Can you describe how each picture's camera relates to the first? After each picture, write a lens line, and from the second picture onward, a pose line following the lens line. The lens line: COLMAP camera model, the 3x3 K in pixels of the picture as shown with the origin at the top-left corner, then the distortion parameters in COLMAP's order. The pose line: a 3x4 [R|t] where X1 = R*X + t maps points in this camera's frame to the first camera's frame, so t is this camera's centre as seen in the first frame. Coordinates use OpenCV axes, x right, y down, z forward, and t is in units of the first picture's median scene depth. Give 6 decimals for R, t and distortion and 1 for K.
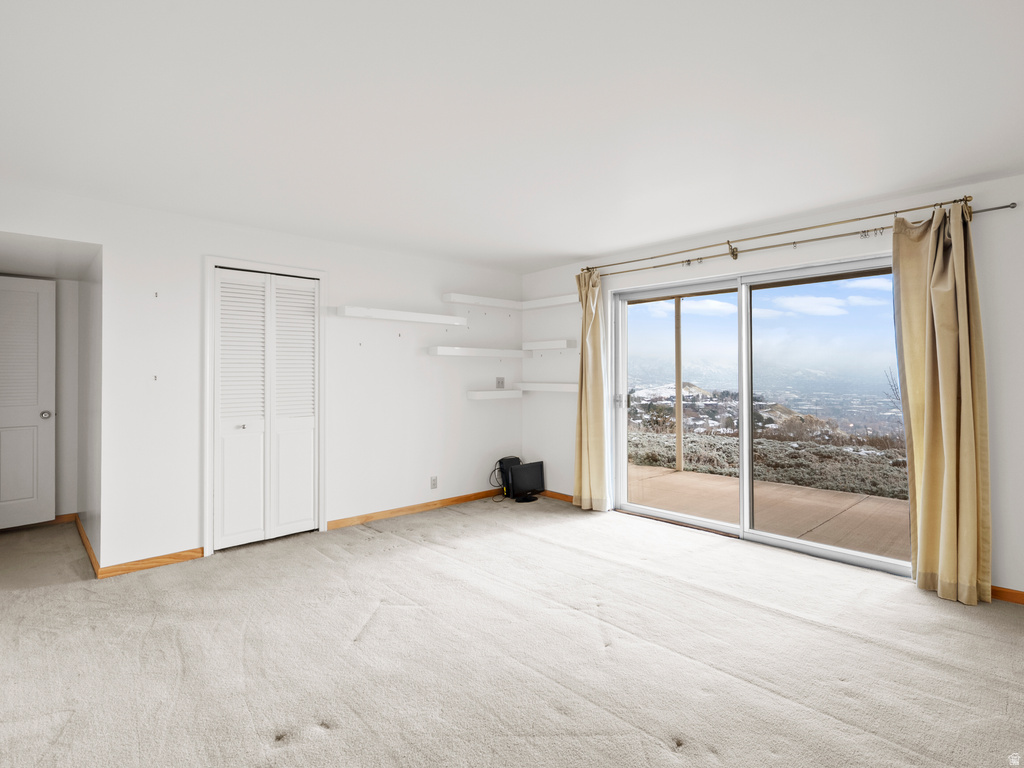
lens RADIAL K [[525.5, 0, 513.7], [0, 525.5, 377.6], [0, 0, 1]] dist [-0.000627, 0.001875]
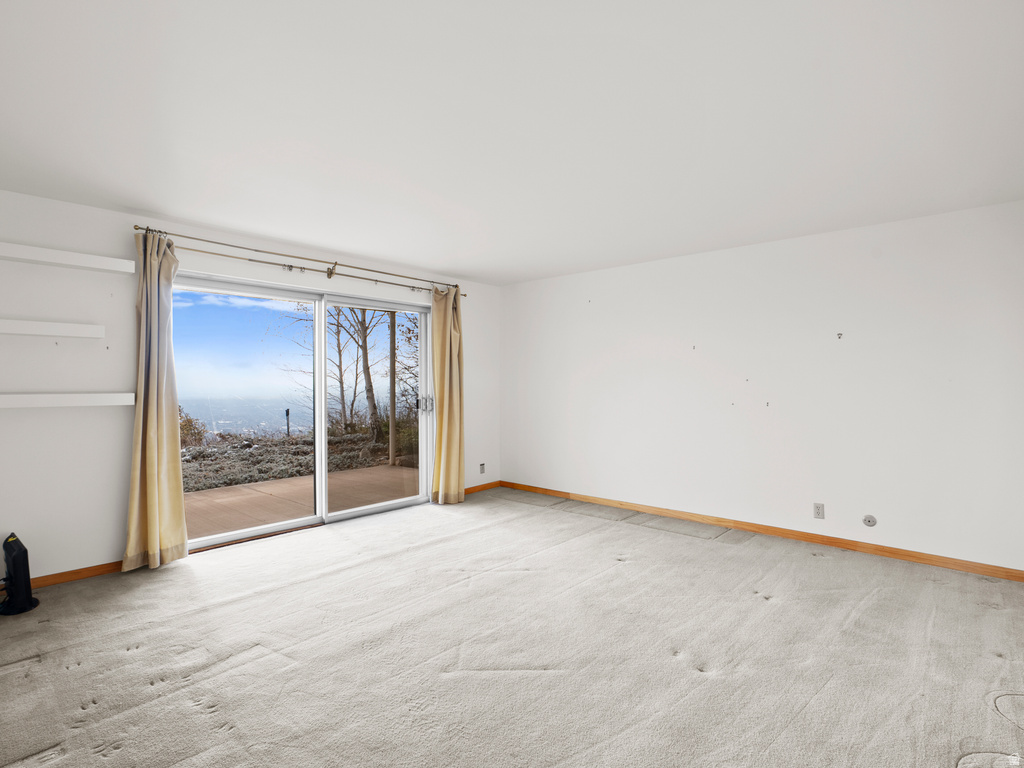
lens RADIAL K [[525.5, 0, 513.7], [0, 525.5, 377.6], [0, 0, 1]] dist [-0.000627, 0.001875]
pose [[-0.078989, 0.009242, 0.996833, -0.757240], [0.005394, 0.999946, -0.008843, 0.002611], [-0.996861, 0.004678, -0.079034, 0.705267]]
